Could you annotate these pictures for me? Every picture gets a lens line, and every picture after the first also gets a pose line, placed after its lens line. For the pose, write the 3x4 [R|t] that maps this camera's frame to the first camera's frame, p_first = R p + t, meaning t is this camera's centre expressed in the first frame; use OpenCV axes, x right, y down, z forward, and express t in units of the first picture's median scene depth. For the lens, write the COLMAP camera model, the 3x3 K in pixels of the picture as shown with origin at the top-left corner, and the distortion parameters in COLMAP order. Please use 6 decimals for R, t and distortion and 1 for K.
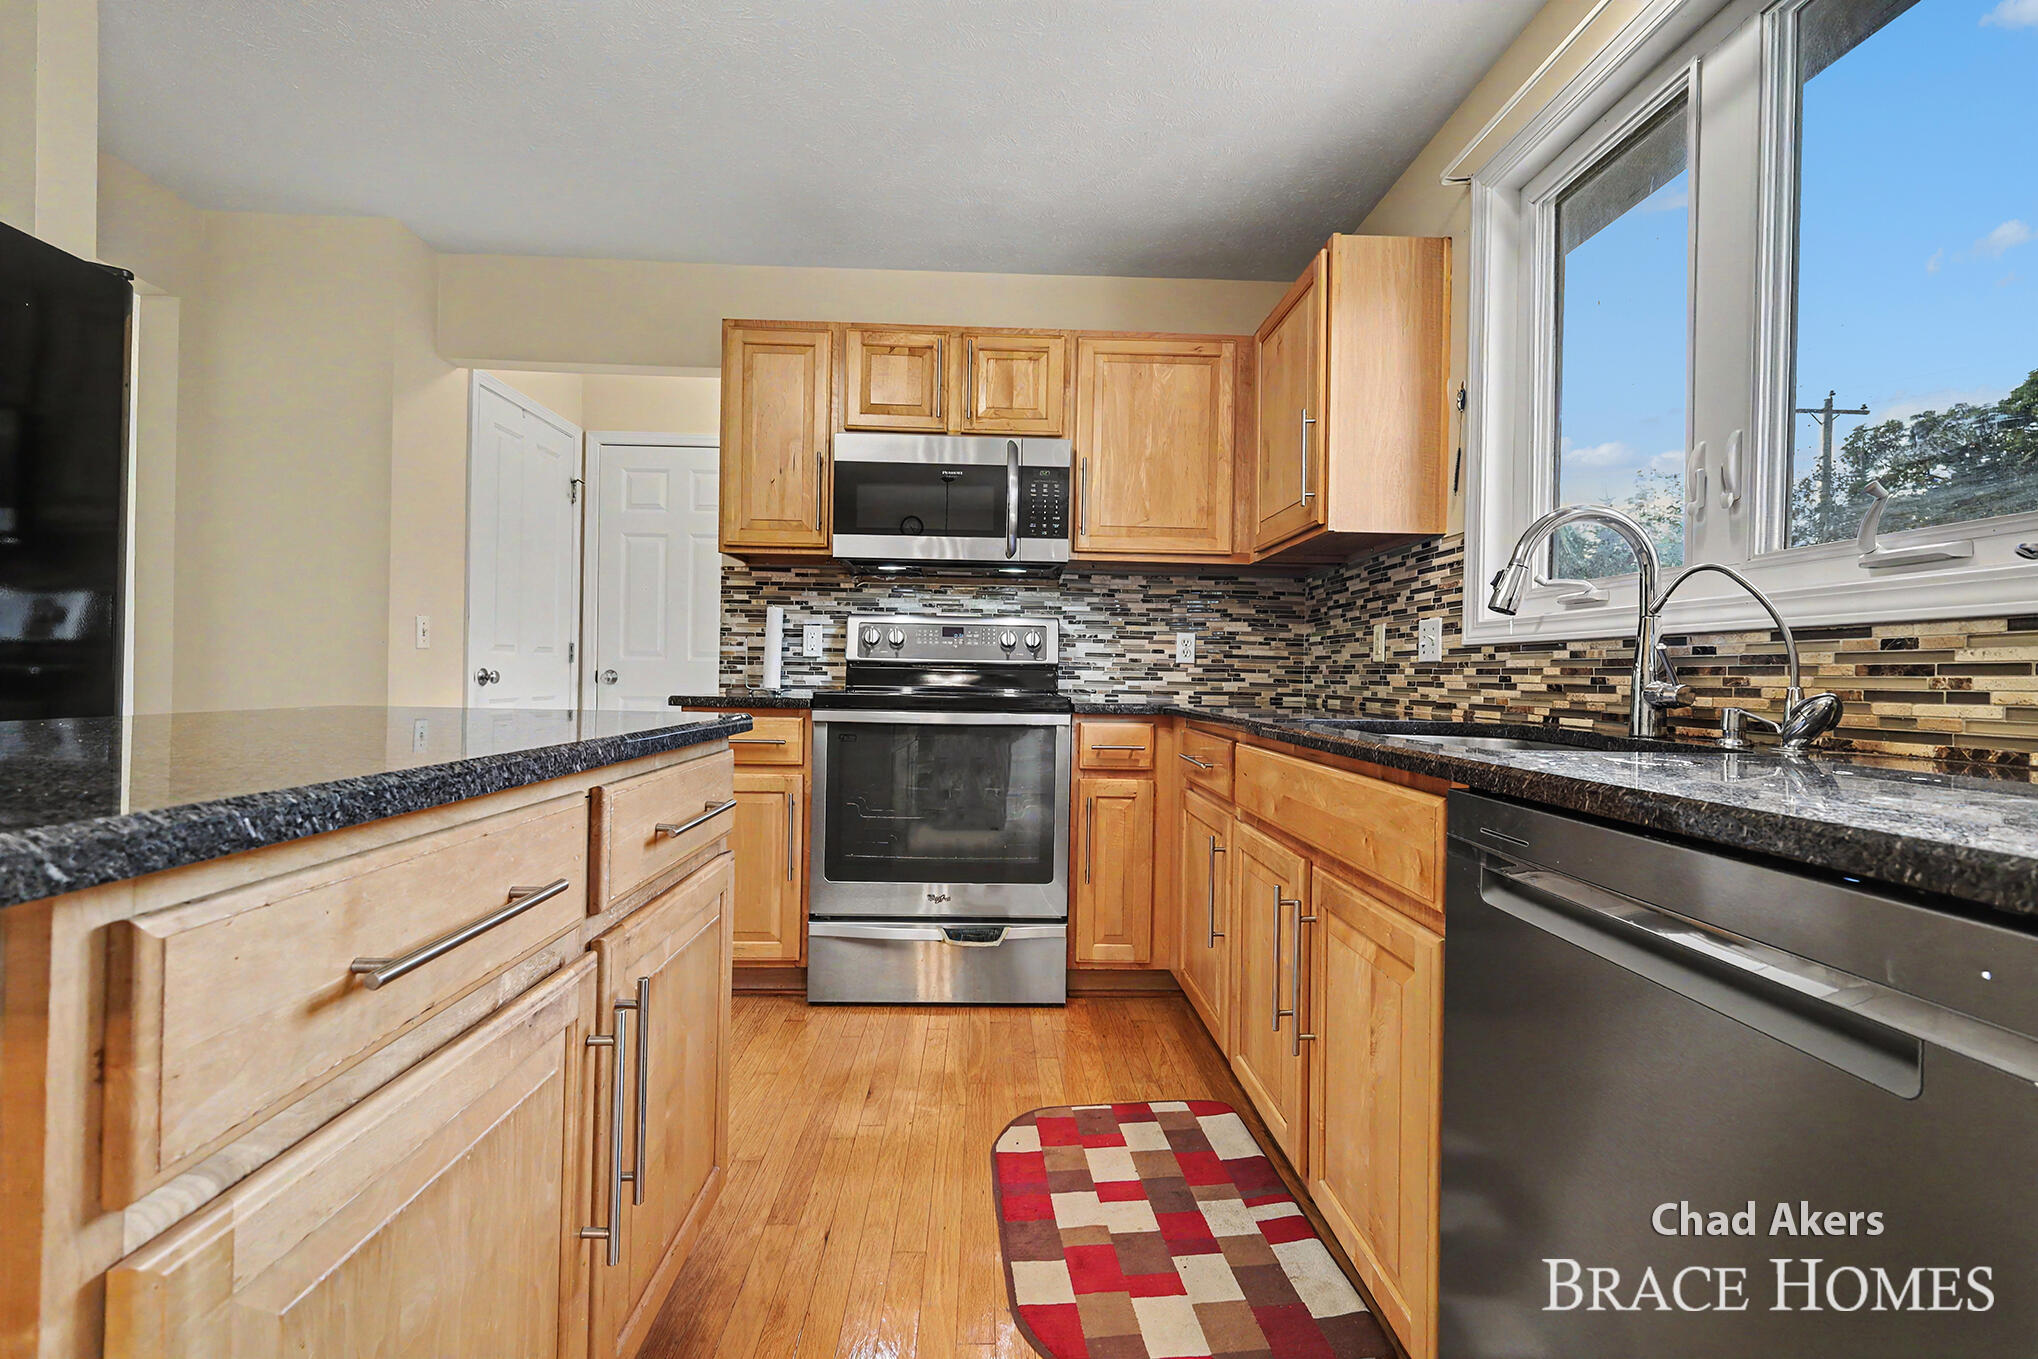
lens RADIAL K [[877.0, 0, 1019.0], [0, 877.0, 679.5], [0, 0, 1]] dist [0.003205, 0.001167]
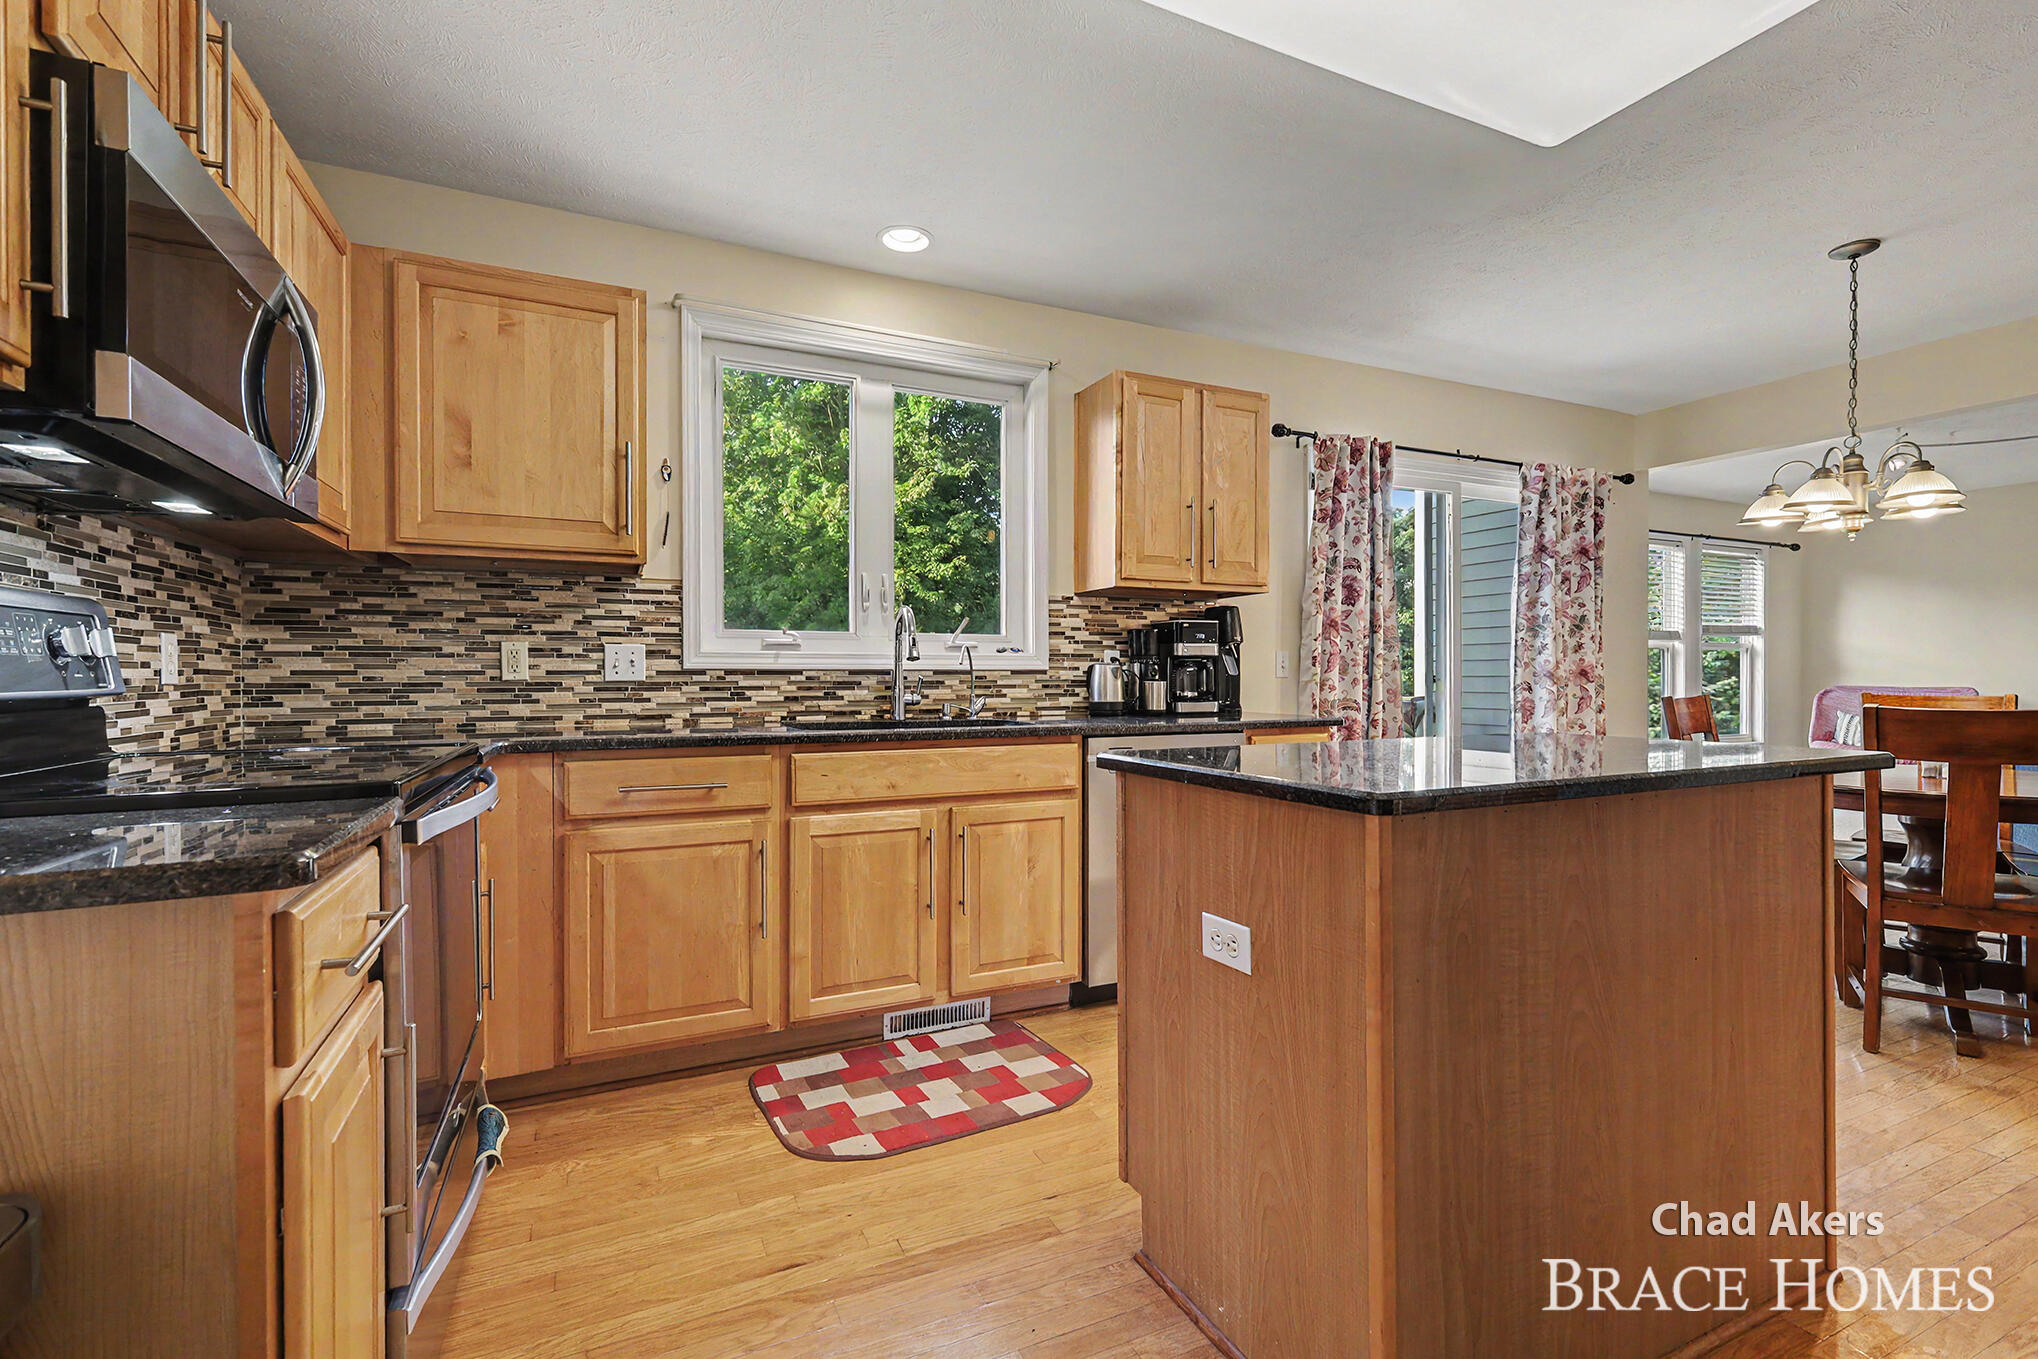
lens RADIAL K [[877.0, 0, 1019.0], [0, 877.0, 679.5], [0, 0, 1]] dist [0.003205, 0.001167]
pose [[-0.372724, -0.022297, 0.927674, -0.668890], [0.000053, 0.999711, 0.024049, -0.041065], [-0.927942, 0.009013, -0.372615, 0.775760]]
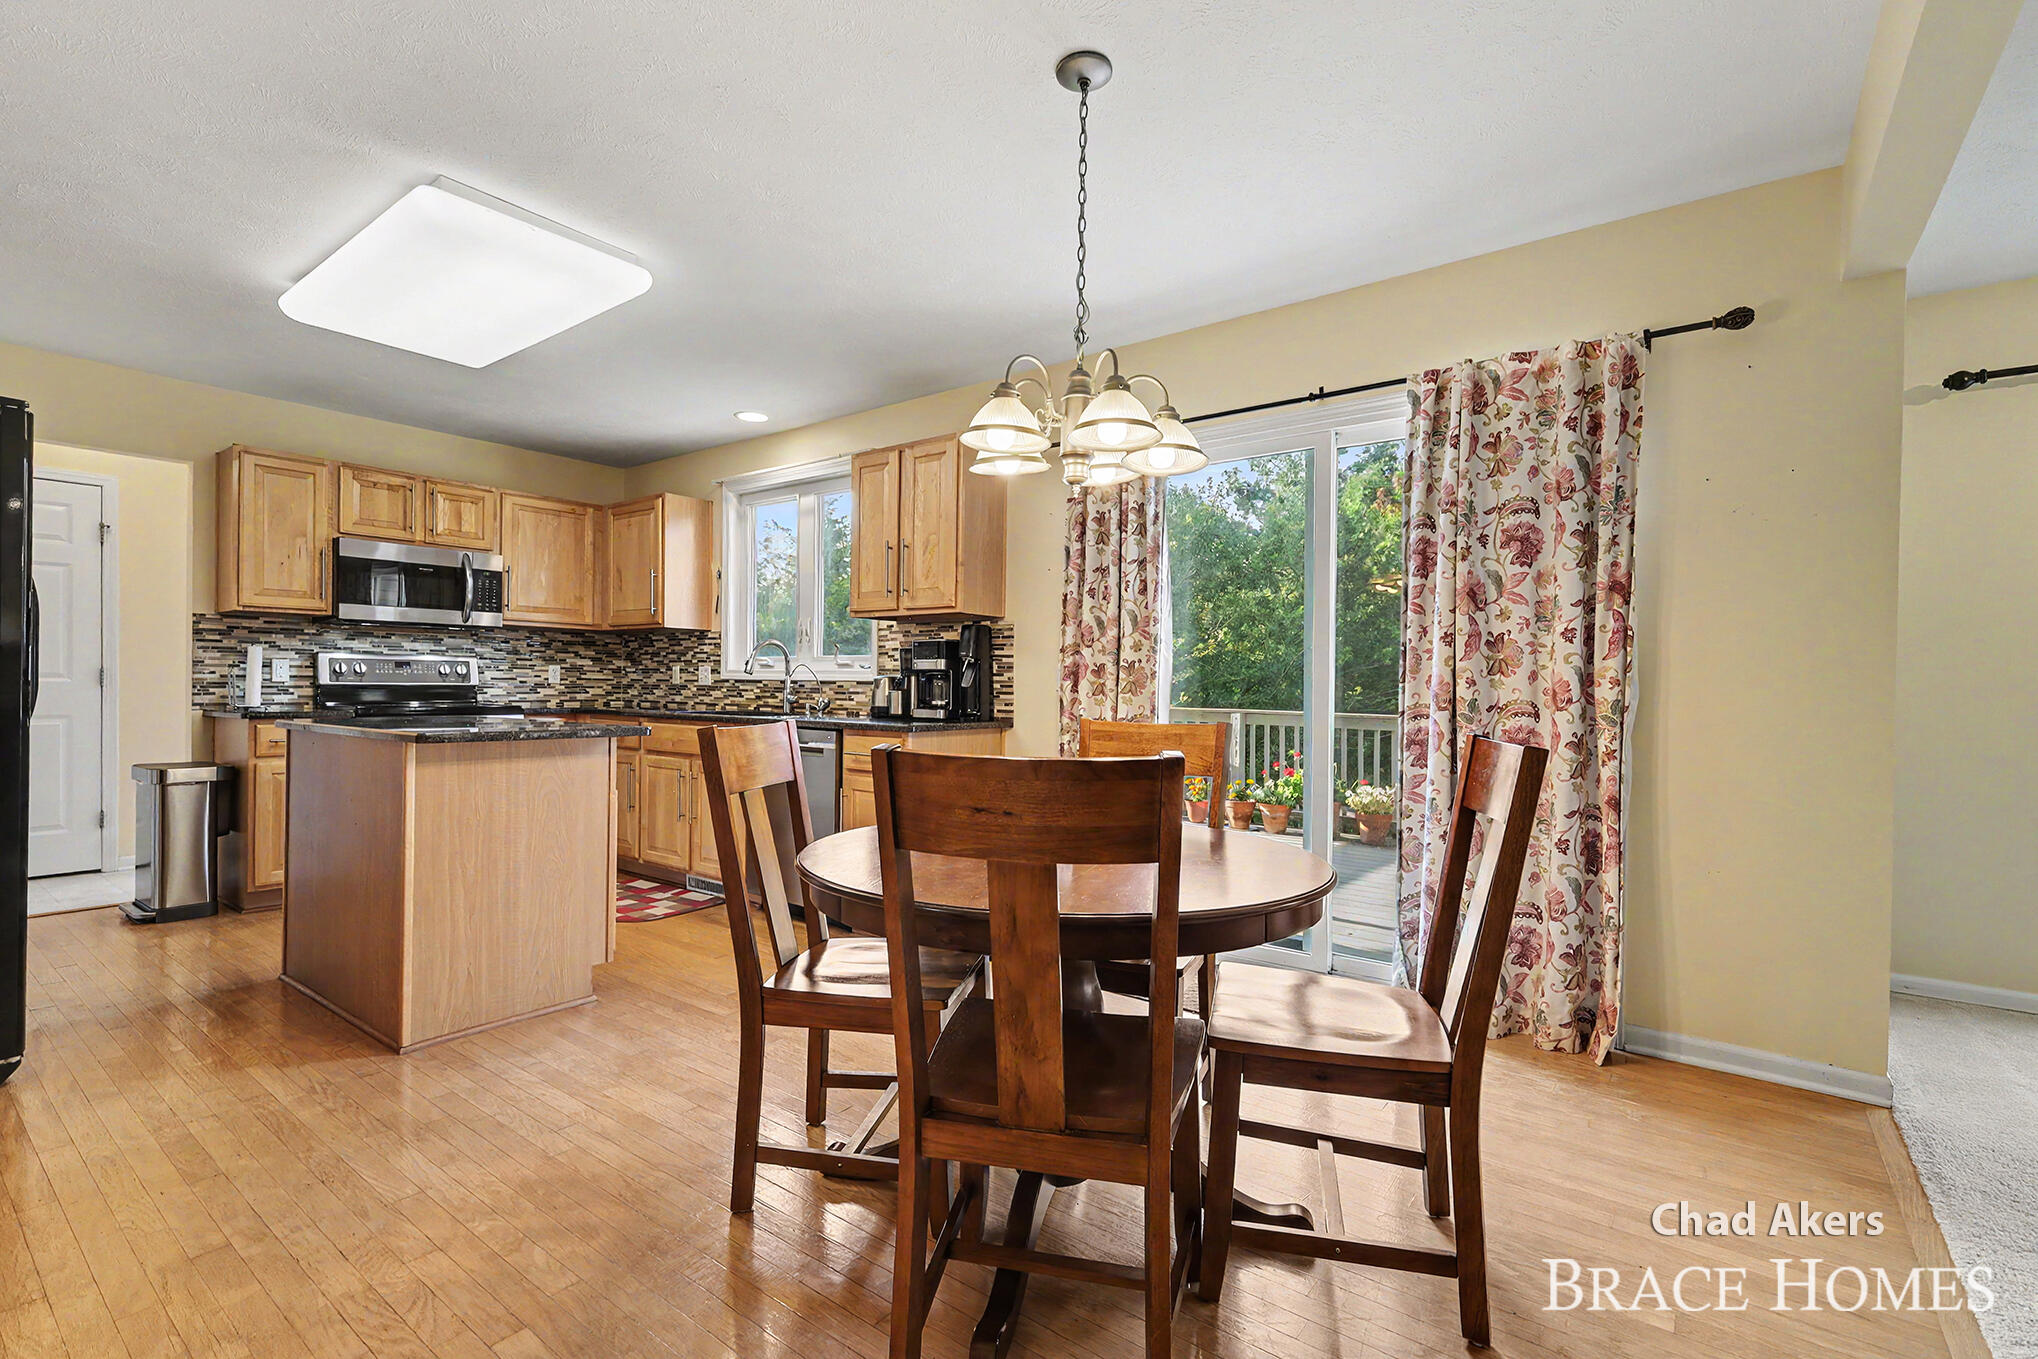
lens RADIAL K [[877.0, 0, 1019.0], [0, 877.0, 679.5], [0, 0, 1]] dist [0.003205, 0.001167]
pose [[0.621797, -0.005989, 0.783155, -0.656253], [0.003405, 0.999982, 0.004944, -0.035365], [-0.783171, -0.000407, 0.621806, -0.855780]]
